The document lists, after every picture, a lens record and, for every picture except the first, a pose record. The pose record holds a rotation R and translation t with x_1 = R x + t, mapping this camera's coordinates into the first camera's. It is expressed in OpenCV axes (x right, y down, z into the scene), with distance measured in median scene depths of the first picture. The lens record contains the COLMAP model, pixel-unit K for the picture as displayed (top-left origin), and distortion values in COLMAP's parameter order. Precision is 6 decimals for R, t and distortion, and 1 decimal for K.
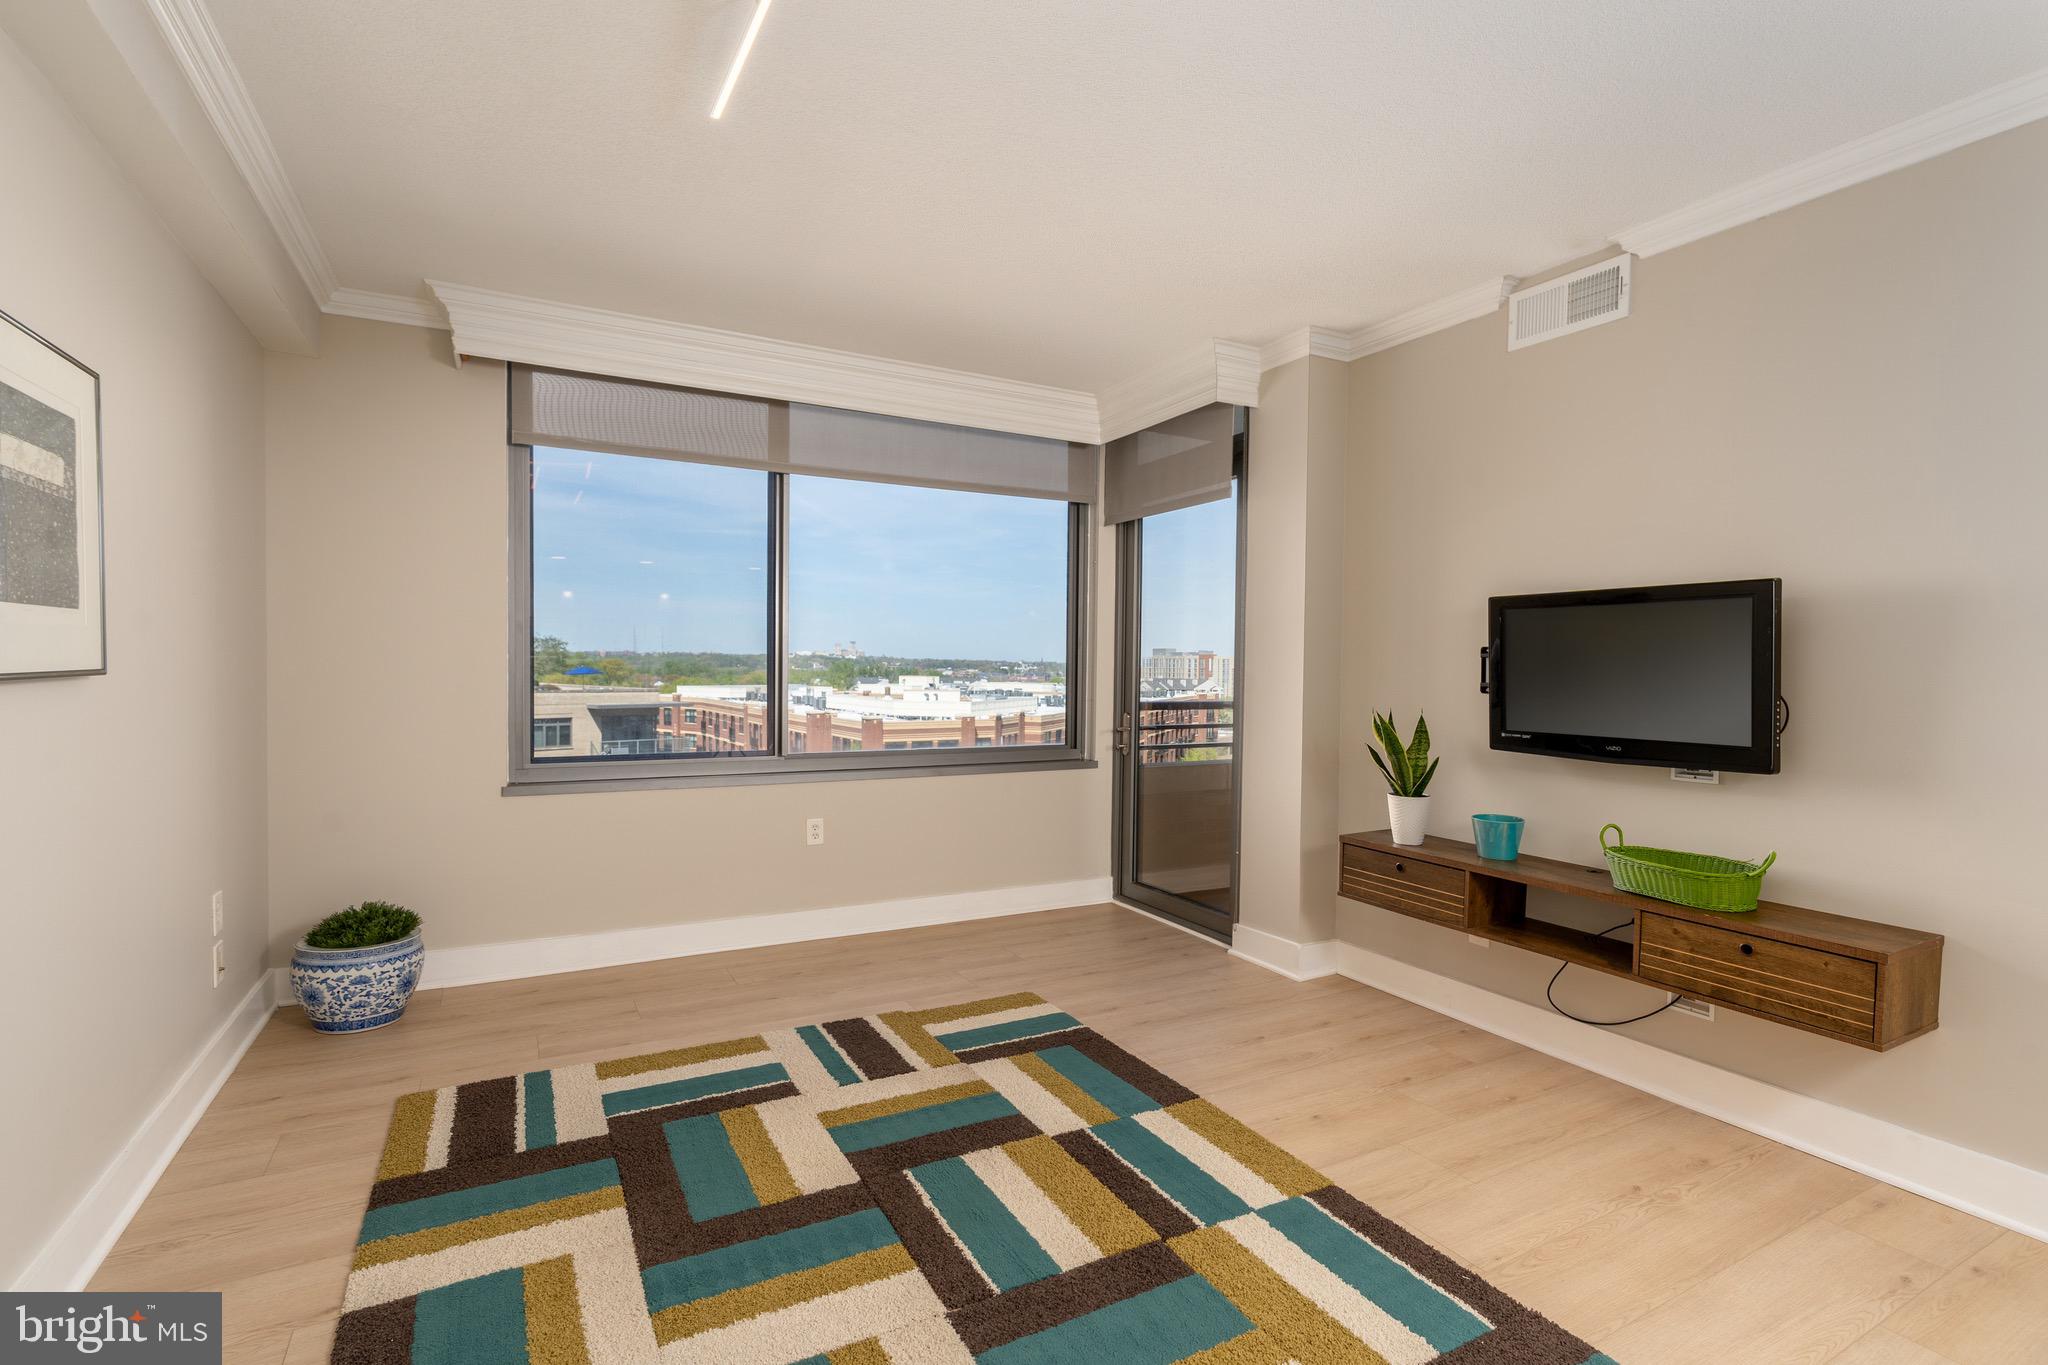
lens RADIAL K [[939.5, 0, 955.7], [0, 939.5, 681.5], [0, 0, 1]] dist [-0.008114, 0.004091]
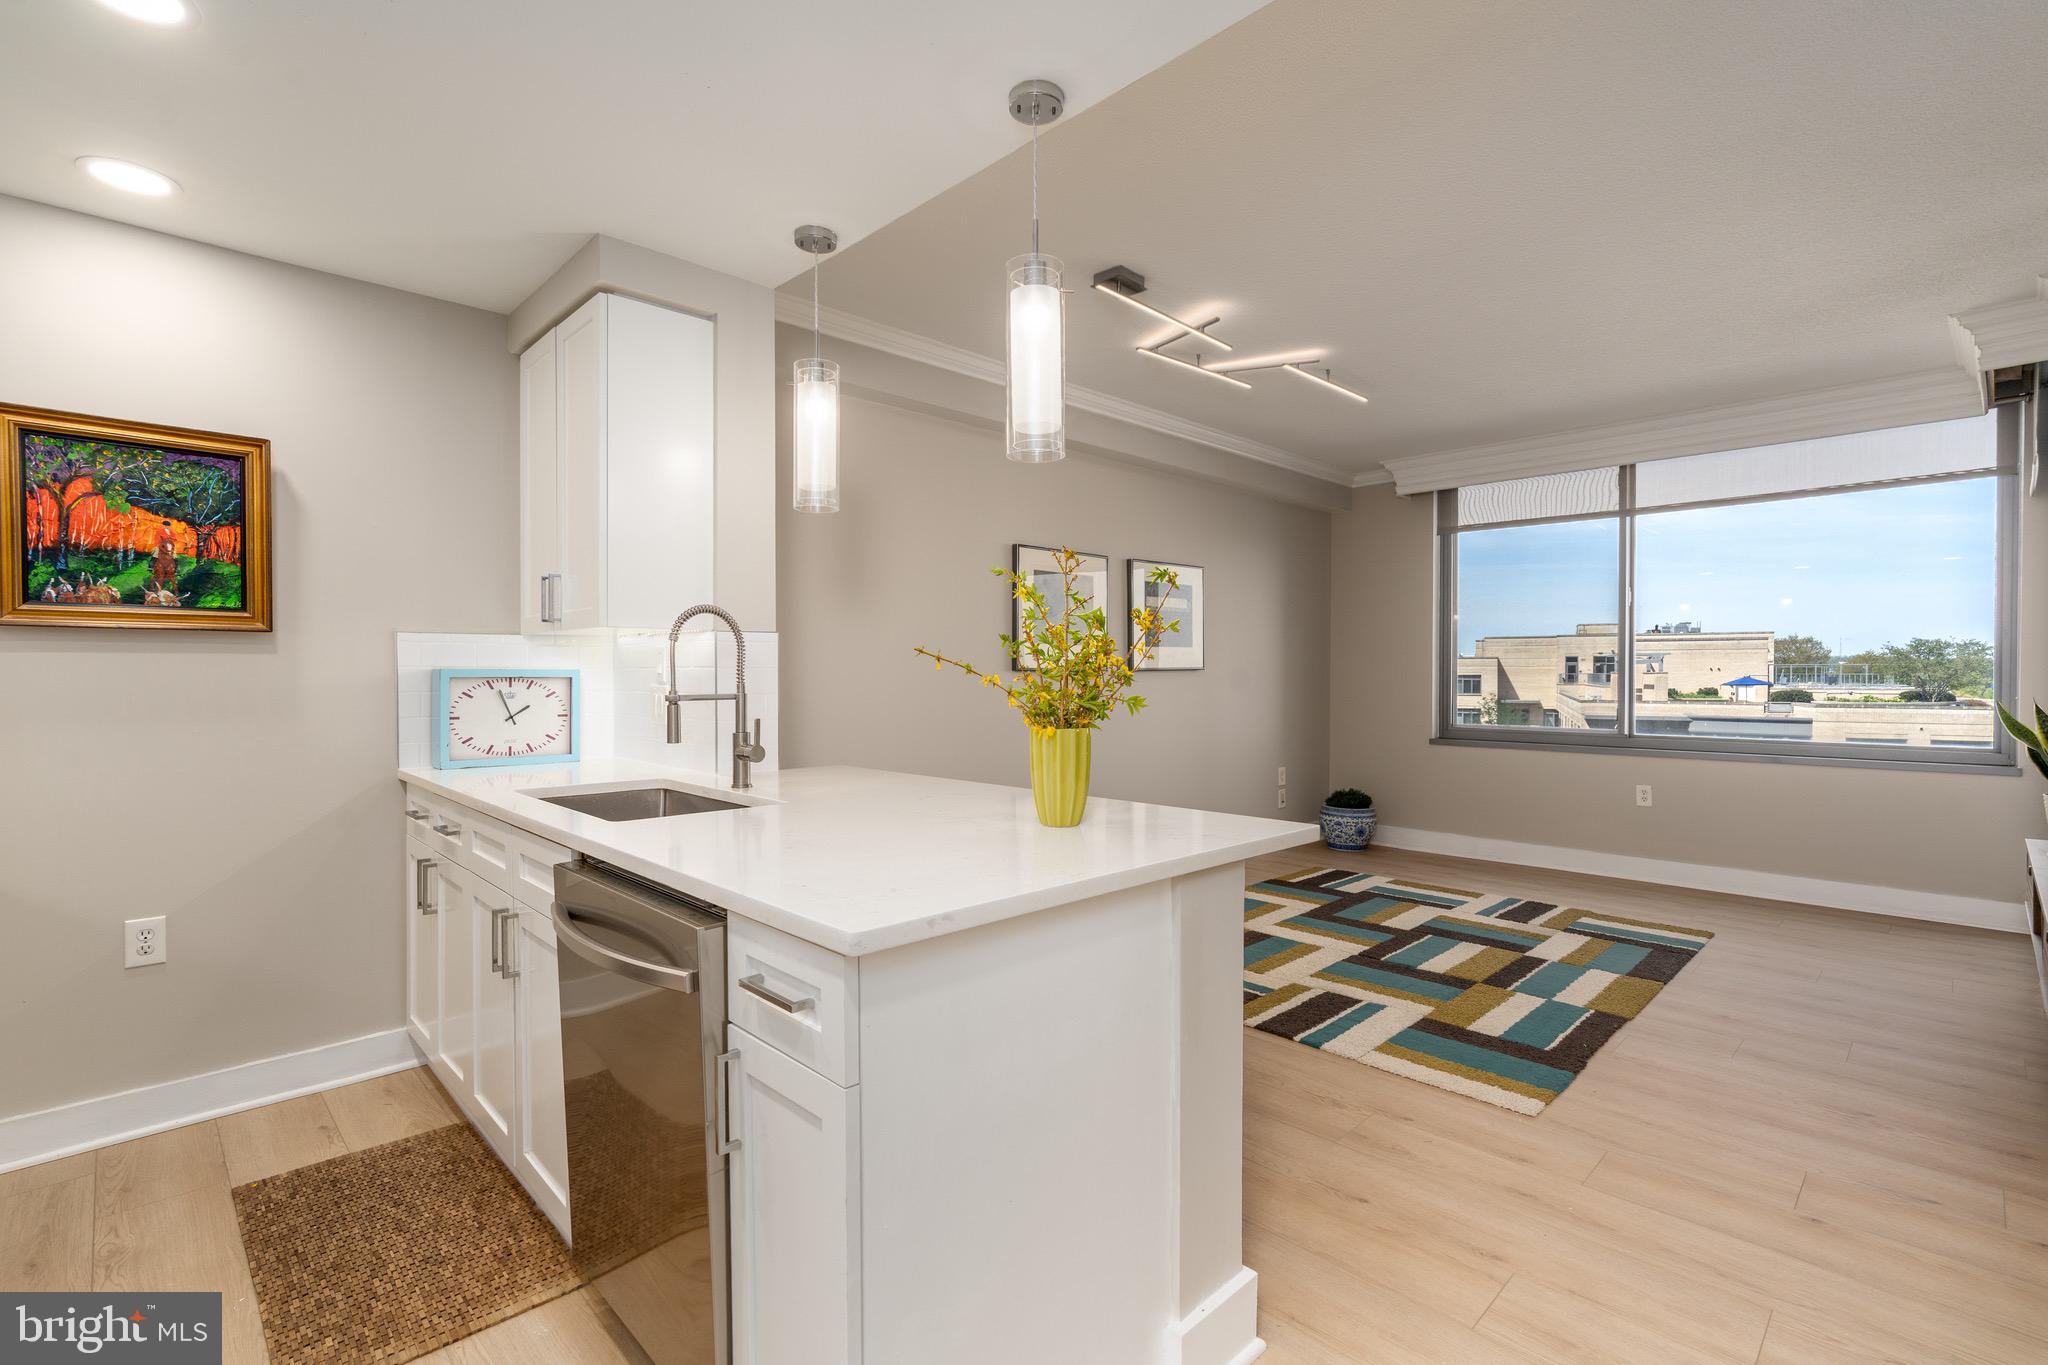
lens RADIAL K [[939.5, 0, 1058.1], [0, 939.5, 678.6], [0, 0, 1]] dist [-0.008114, 0.004091]
pose [[0.319543, -0.004897, -0.947559, 1.109160], [-0.012312, 0.999881, -0.009320, 0.033067], [0.947492, 0.014644, 0.319444, -0.218906]]
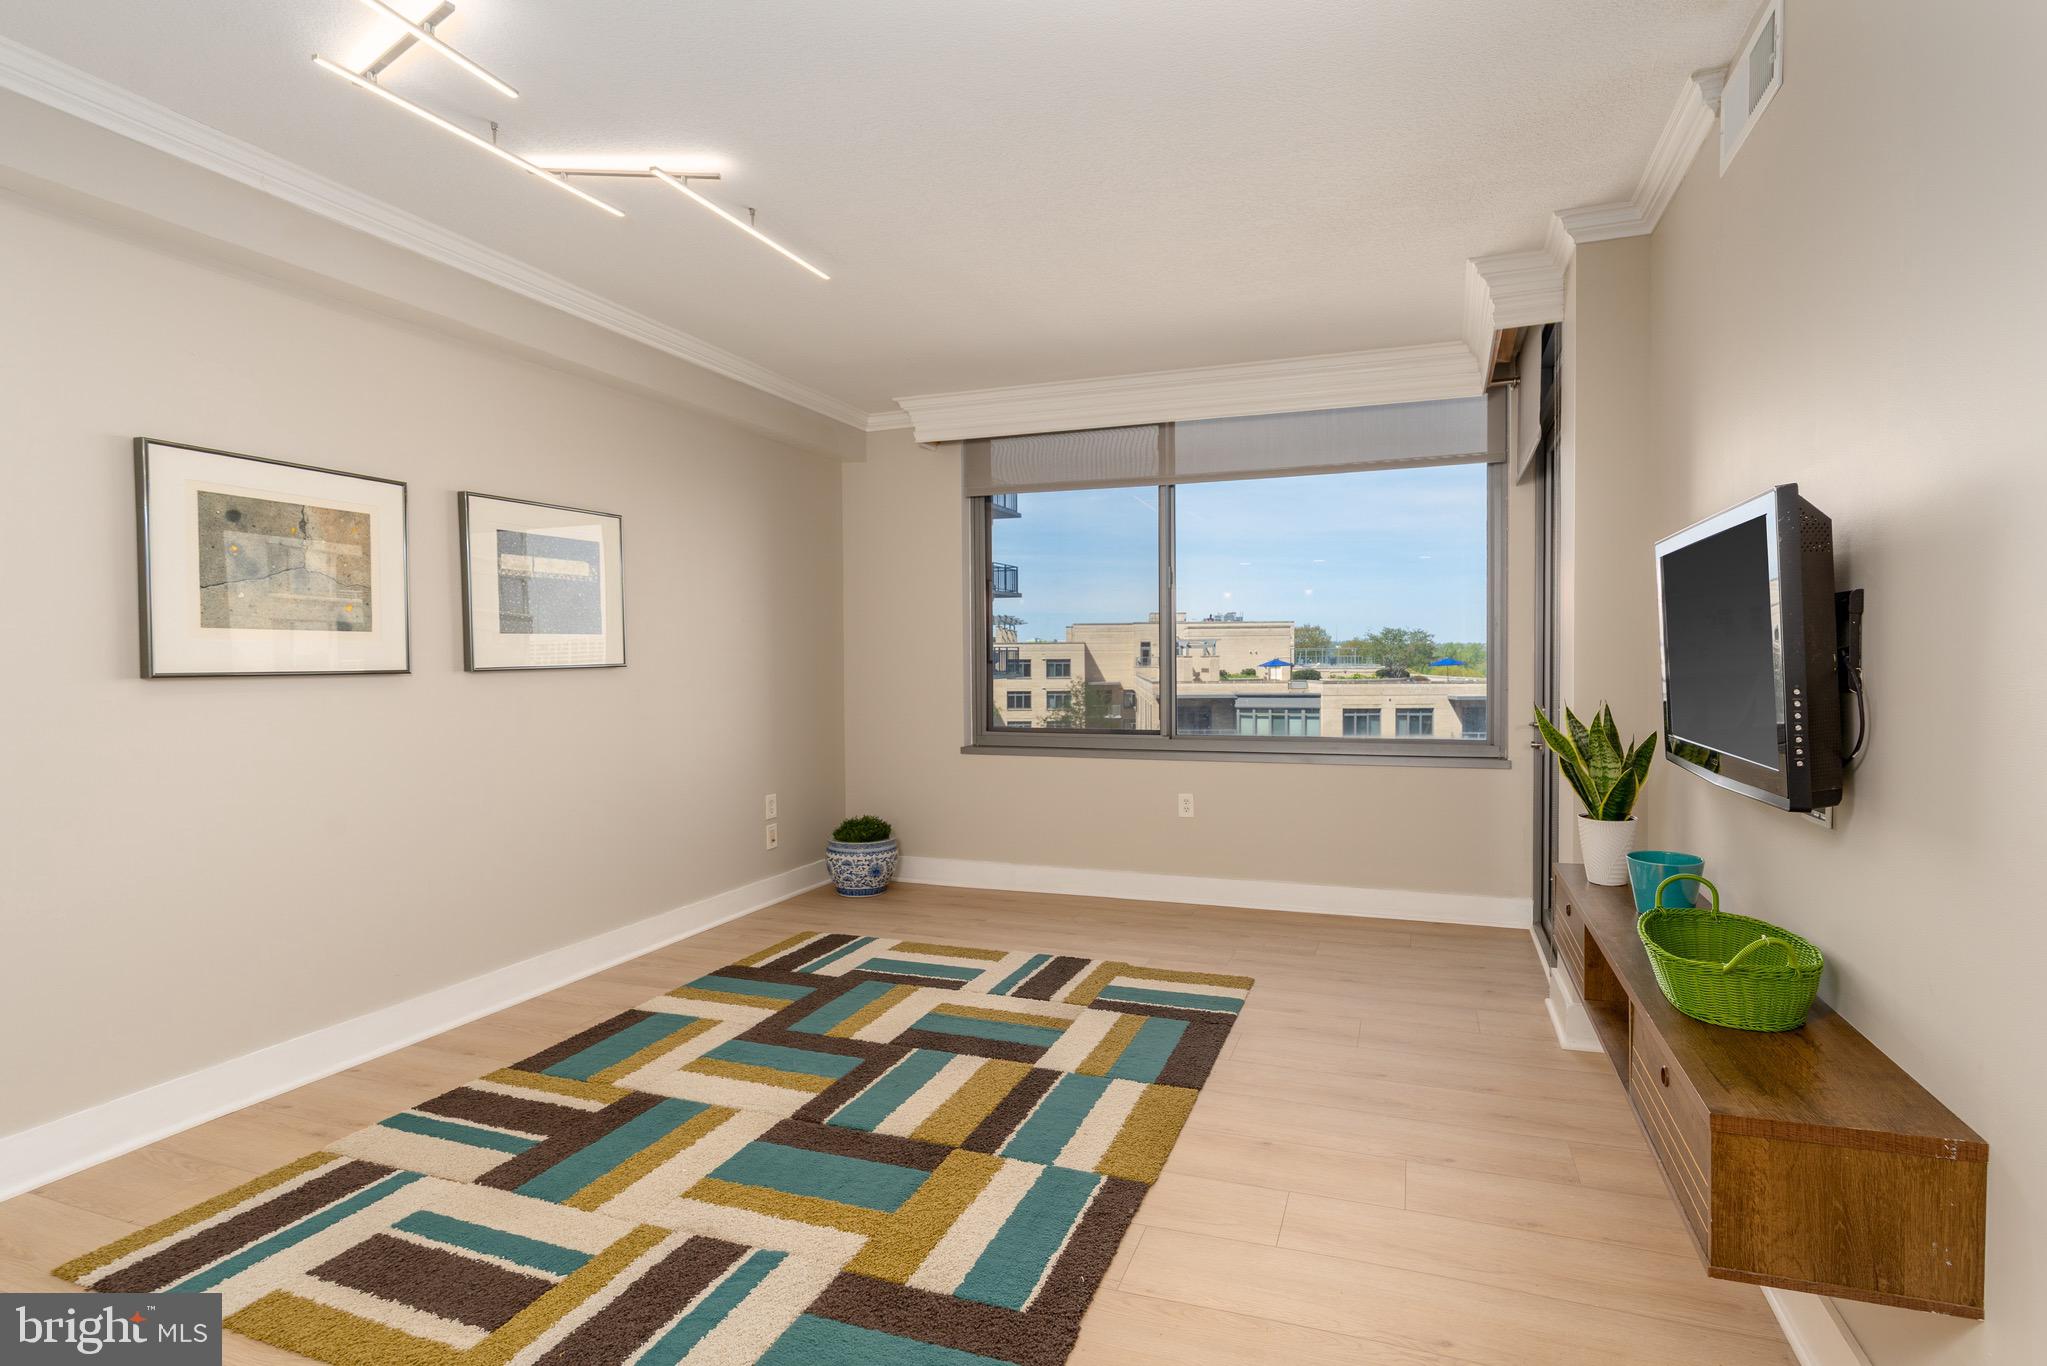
lens RADIAL K [[939.1, 0, 1101.0], [0, 939.1, 672.4], [0, 0, 1]] dist [-0.008114, 0.004091]
pose [[0.700218, -0.004268, -0.713916, 0.793070], [0.003813, 0.999990, -0.002239, 0.007183], [0.713919, -0.001154, 0.700228, 0.213855]]
